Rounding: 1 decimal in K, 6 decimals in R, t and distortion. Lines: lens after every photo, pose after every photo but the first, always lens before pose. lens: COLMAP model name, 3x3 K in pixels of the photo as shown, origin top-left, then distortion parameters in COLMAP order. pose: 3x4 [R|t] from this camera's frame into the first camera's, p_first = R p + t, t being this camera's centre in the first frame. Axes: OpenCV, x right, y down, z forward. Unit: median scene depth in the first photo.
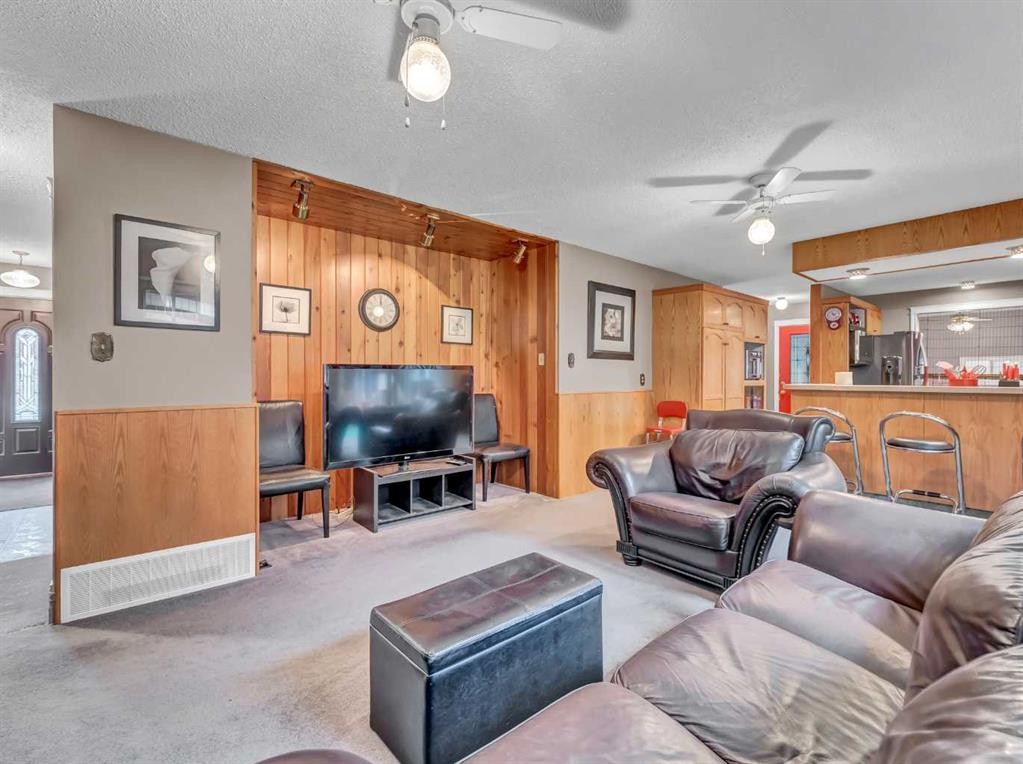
lens RADIAL K [[468.7, 0, 513.8], [0, 468.7, 376.7], [0, 0, 1]] dist [-0.001700, -0.001039]
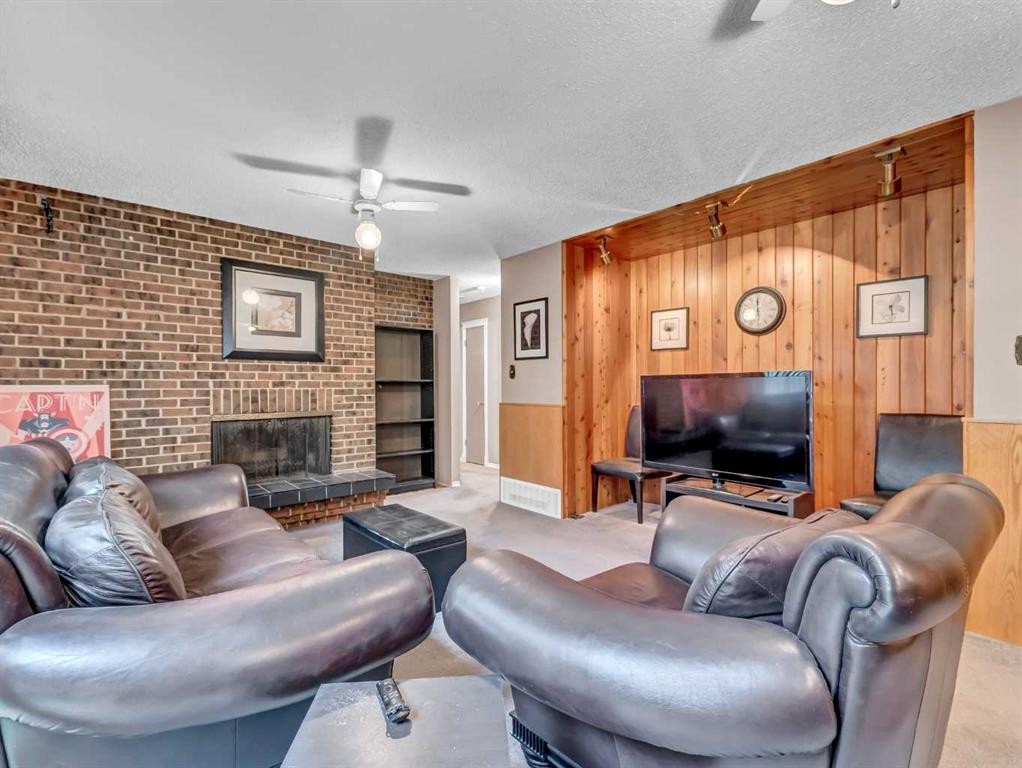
lens RADIAL K [[468.3, 0, 510.3], [0, 468.3, 387.8], [0, 0, 1]] dist [-0.001700, -0.001039]
pose [[0.003546, 0.000551, -0.999994, 0.619727], [0.000305, 1.000000, 0.000552, 0.002118], [0.999994, -0.000307, 0.003546, 0.543708]]
